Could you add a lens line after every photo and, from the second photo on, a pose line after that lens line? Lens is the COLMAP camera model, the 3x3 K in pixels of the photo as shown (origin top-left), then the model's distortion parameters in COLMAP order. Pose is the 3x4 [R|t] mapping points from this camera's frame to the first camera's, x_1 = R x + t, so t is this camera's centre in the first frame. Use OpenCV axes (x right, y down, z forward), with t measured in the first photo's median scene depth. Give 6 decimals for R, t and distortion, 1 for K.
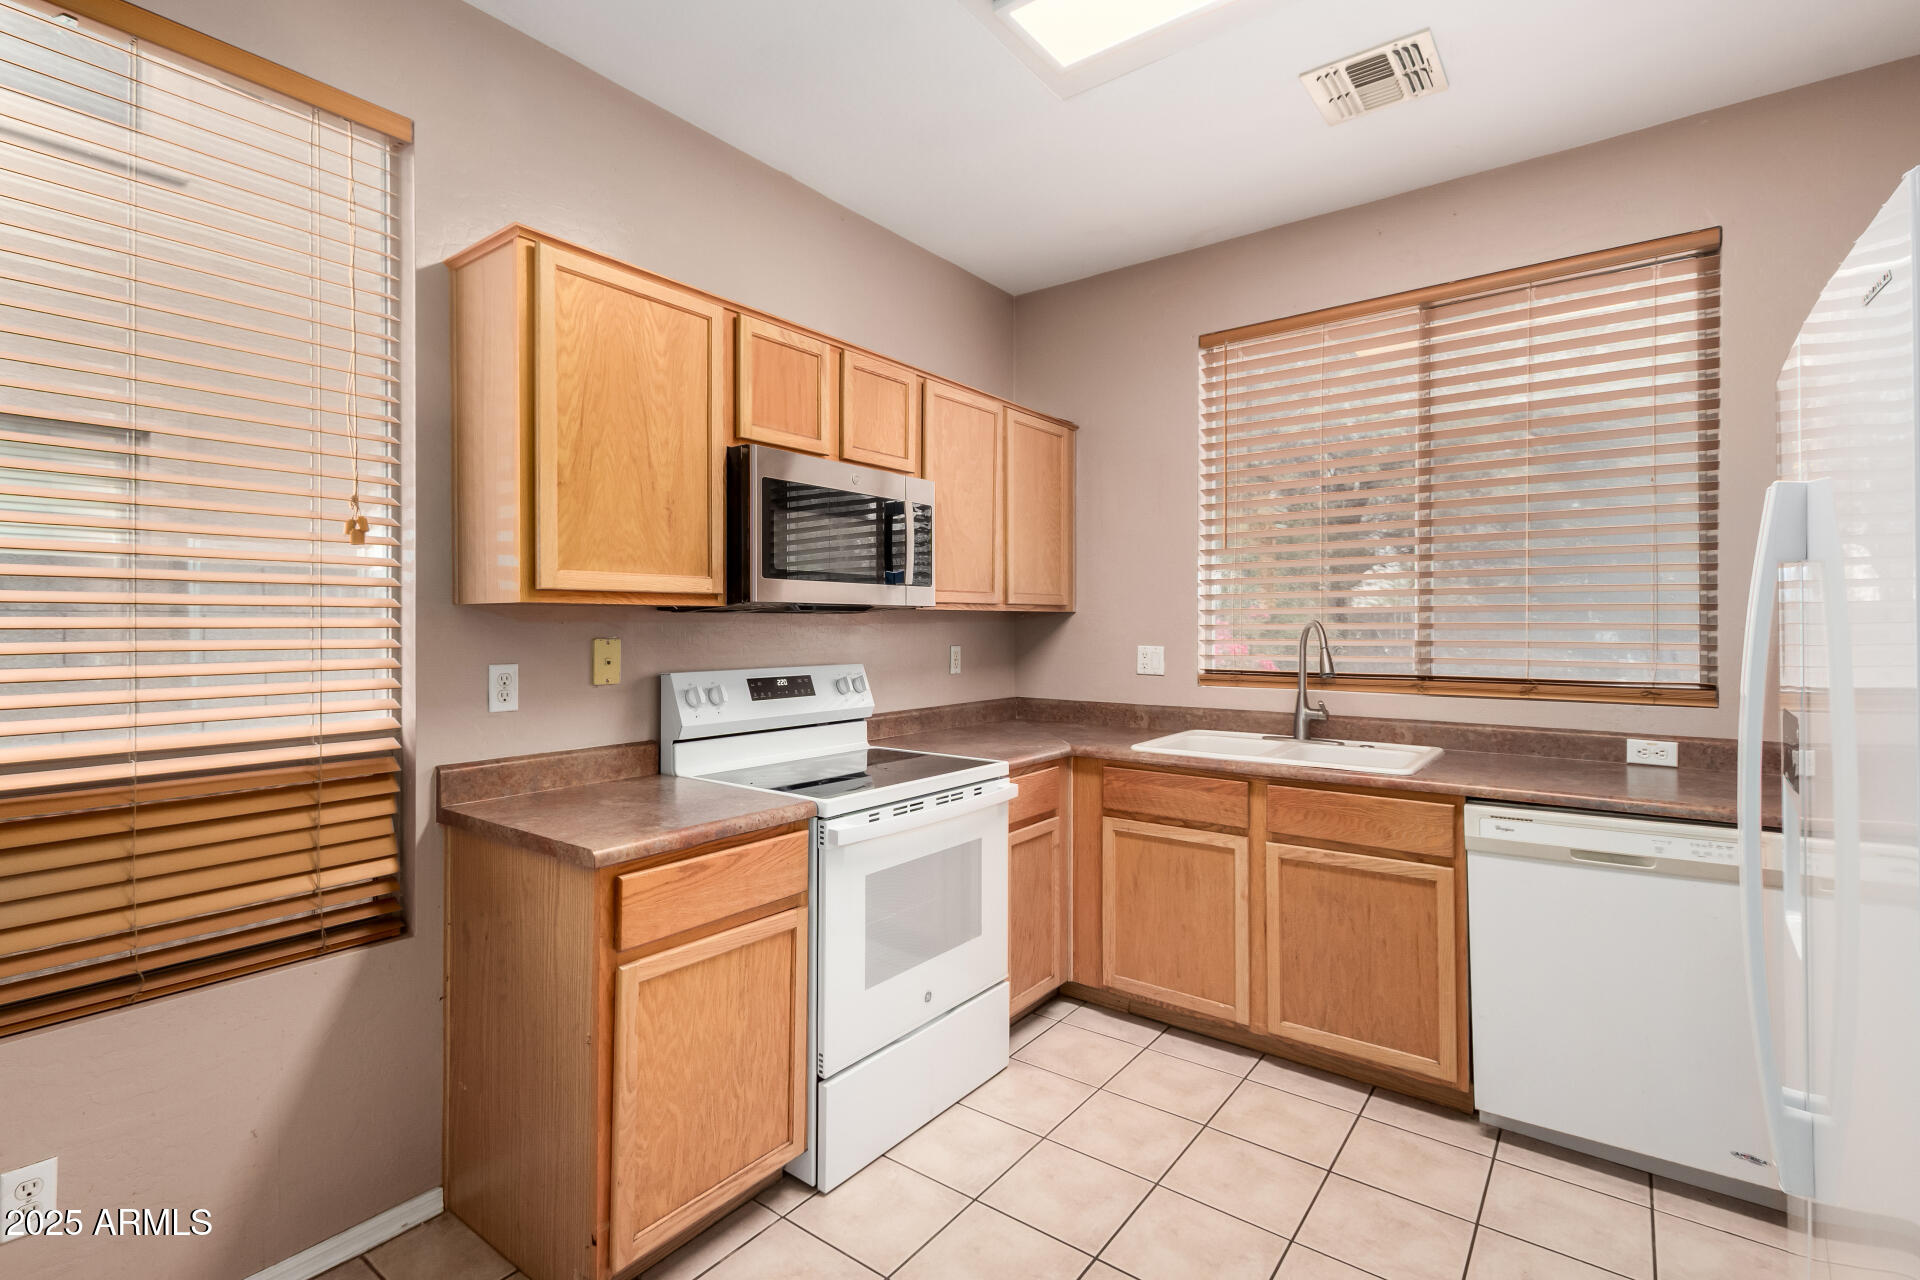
lens RADIAL K [[879.2, 0, 942.8], [0, 879.2, 627.2], [0, 0, 1]] dist [0.008095, -0.001552]
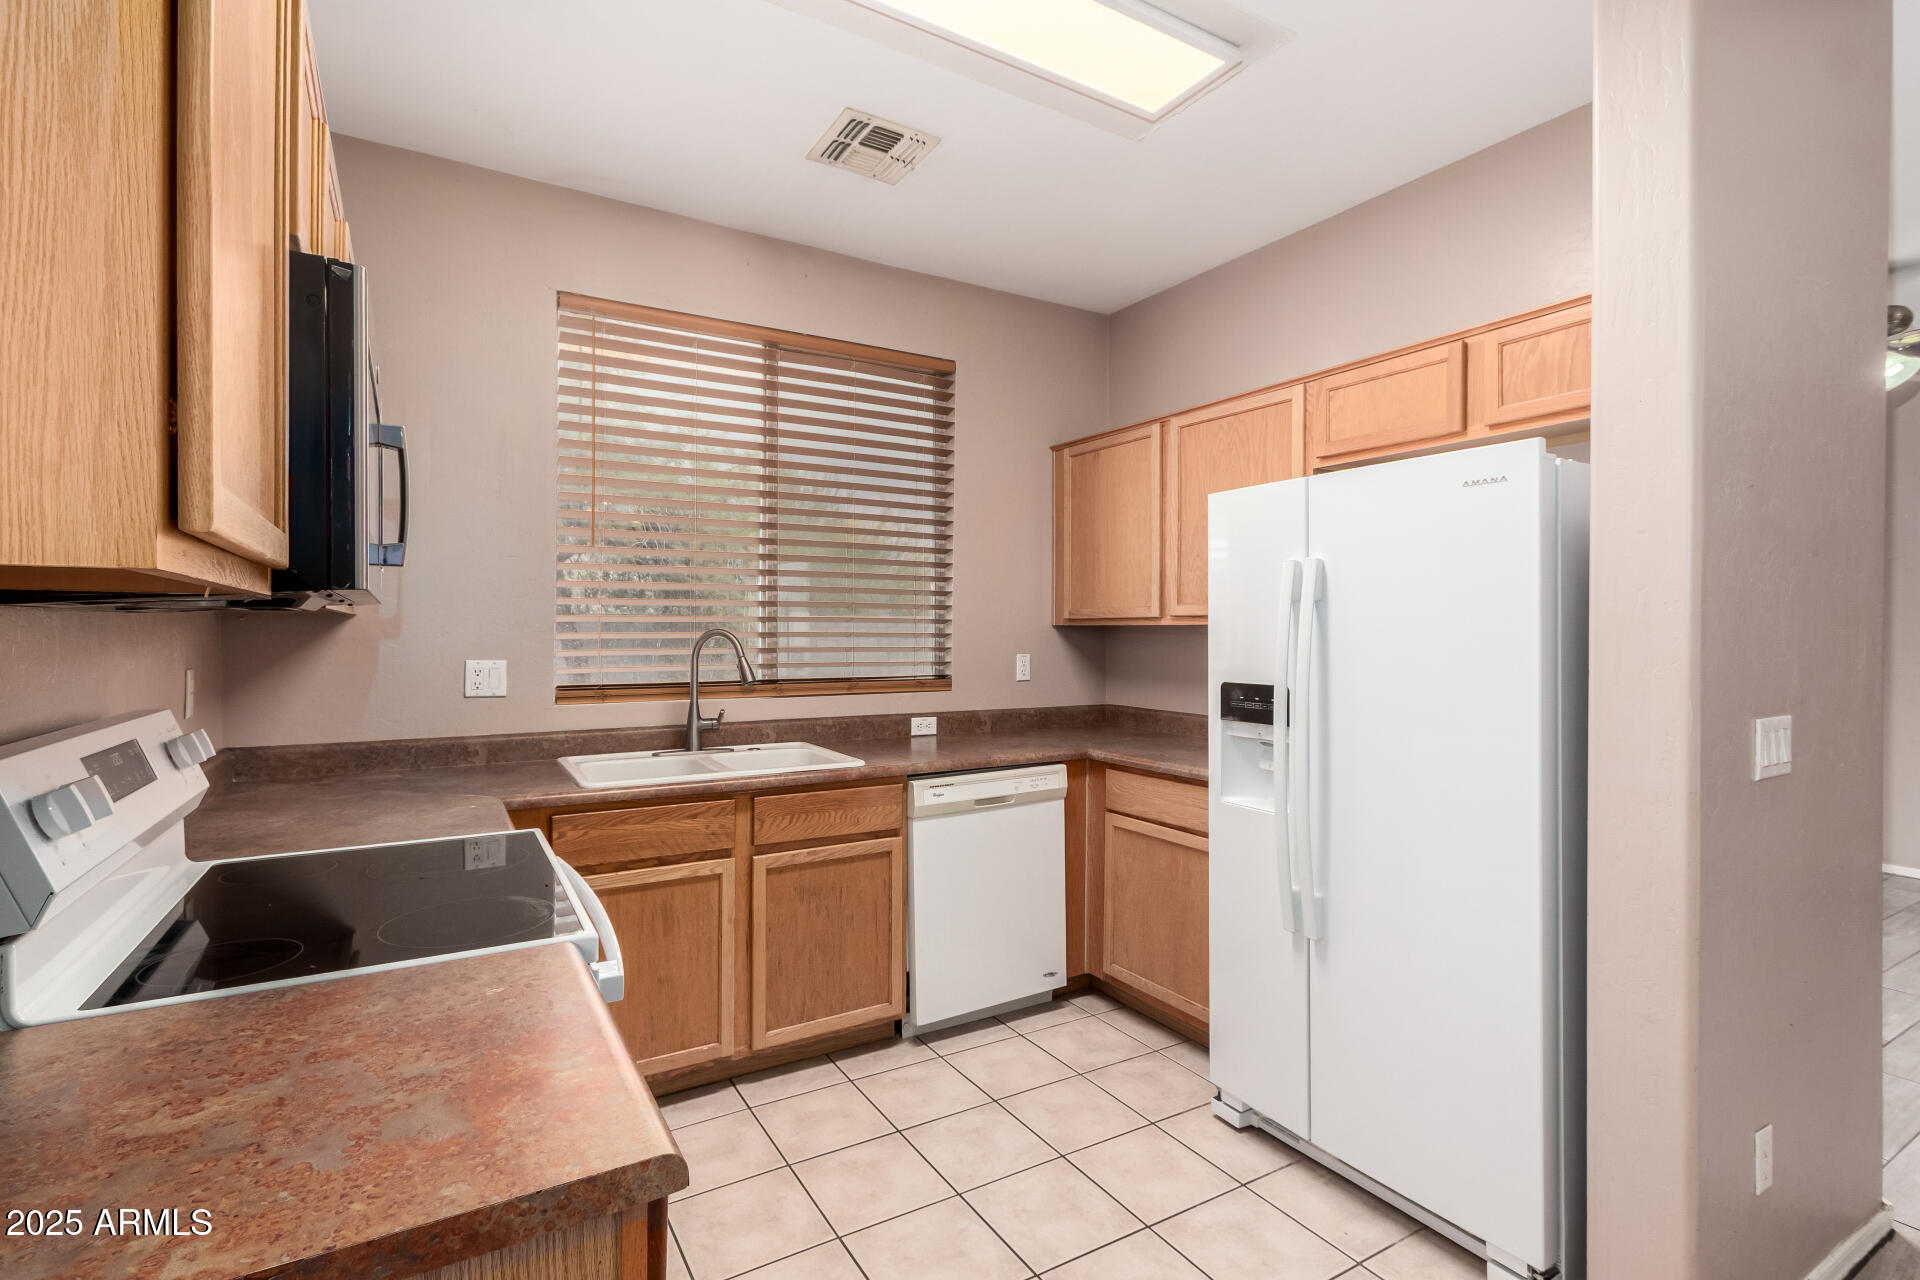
lens RADIAL K [[879.2, 0, 947.6], [0, 879.2, 638.4], [0, 0, 1]] dist [0.008095, -0.001552]
pose [[0.379596, -0.003627, 0.925145, -0.466156], [-0.000536, 0.999991, 0.004140, -0.001768], [-0.925152, -0.002068, 0.379590, 0.446461]]
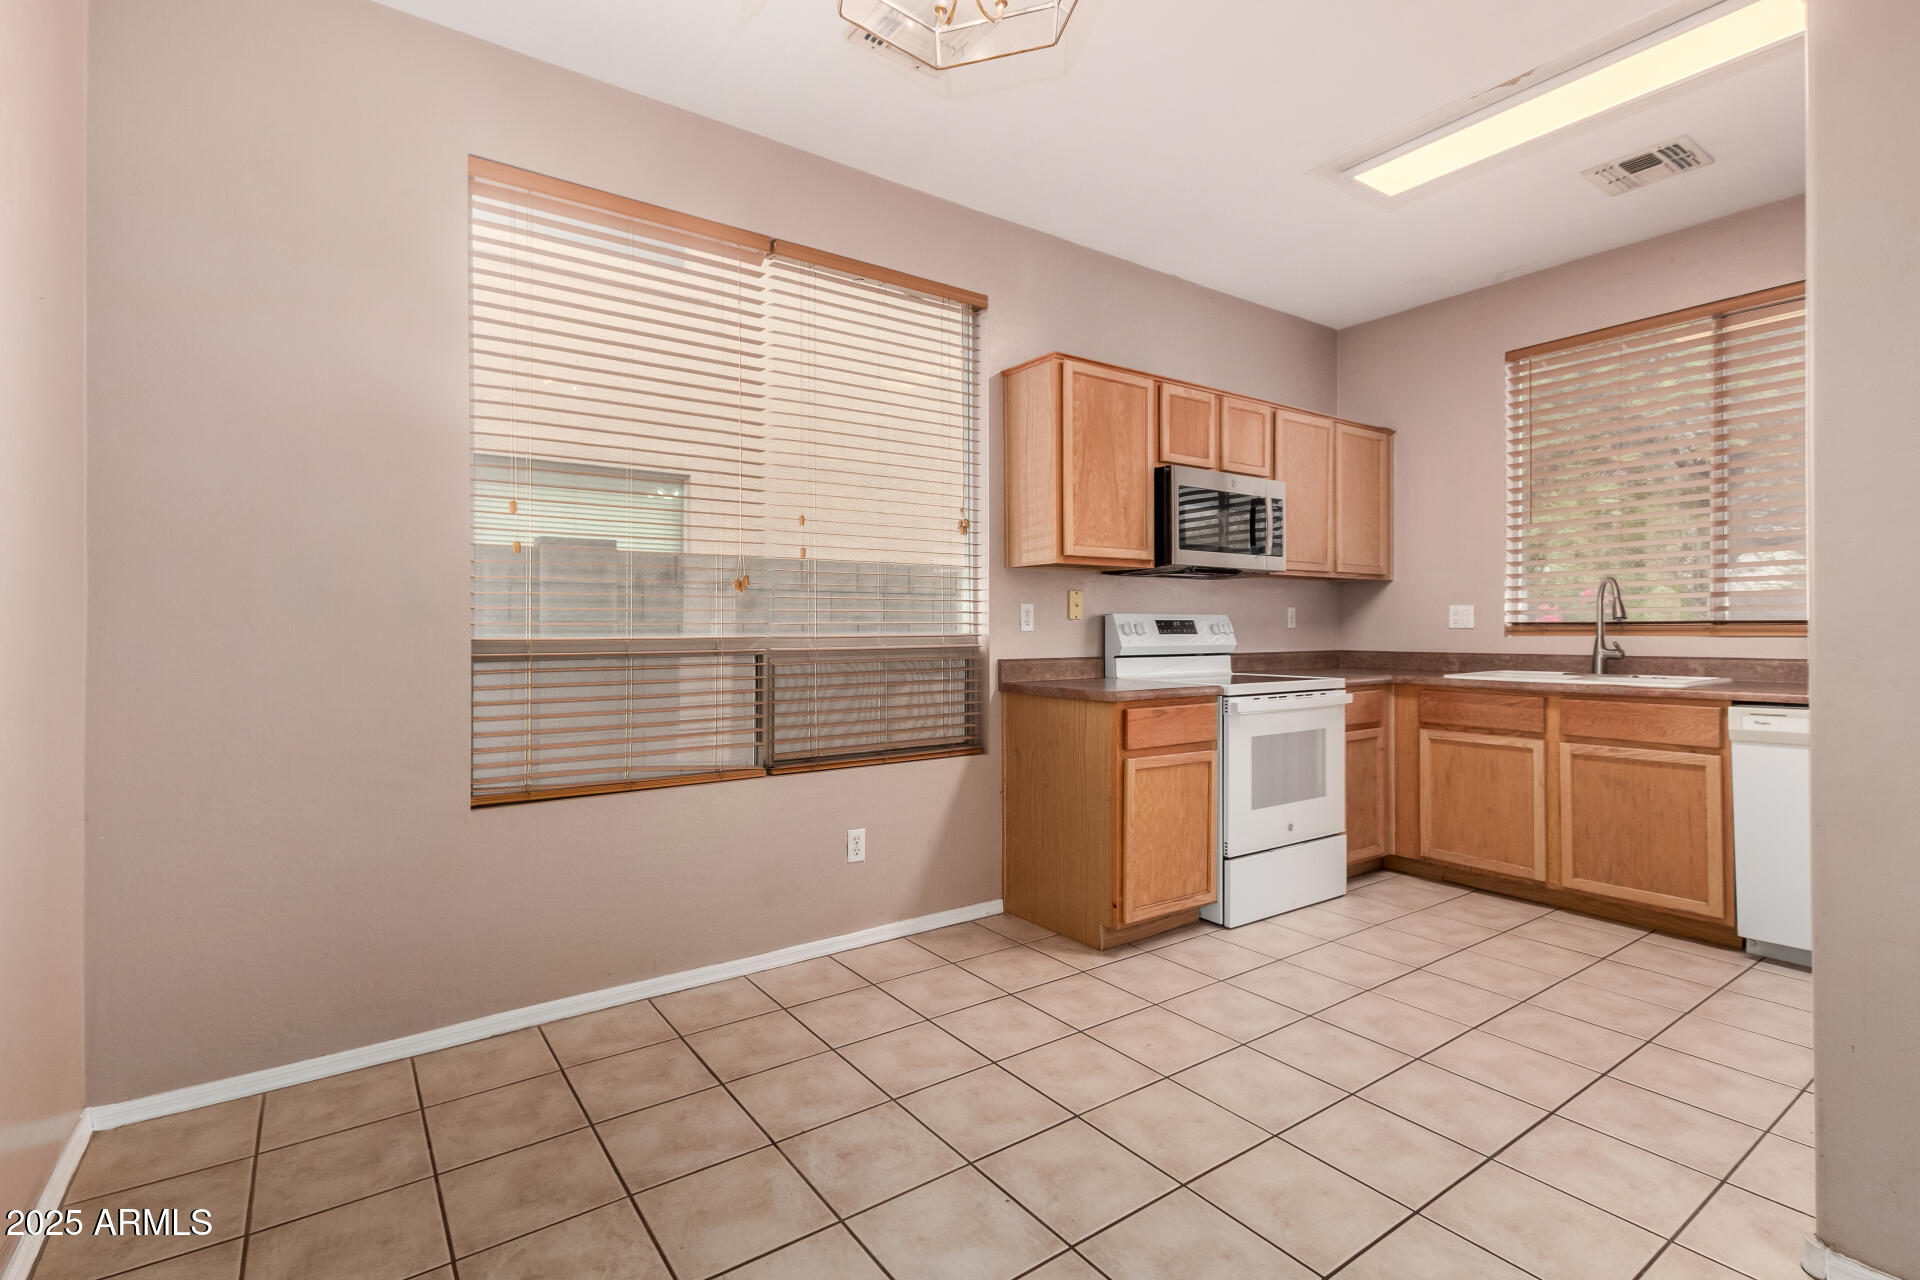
lens RADIAL K [[879.2, 0, 943.8], [0, 879.2, 625.0], [0, 0, 1]] dist [0.008095, -0.001552]
pose [[0.953284, -0.002351, -0.302066, -0.116293], [0.000054, 0.999971, -0.007612, 0.080943], [0.302075, 0.007240, 0.953257, -0.558644]]
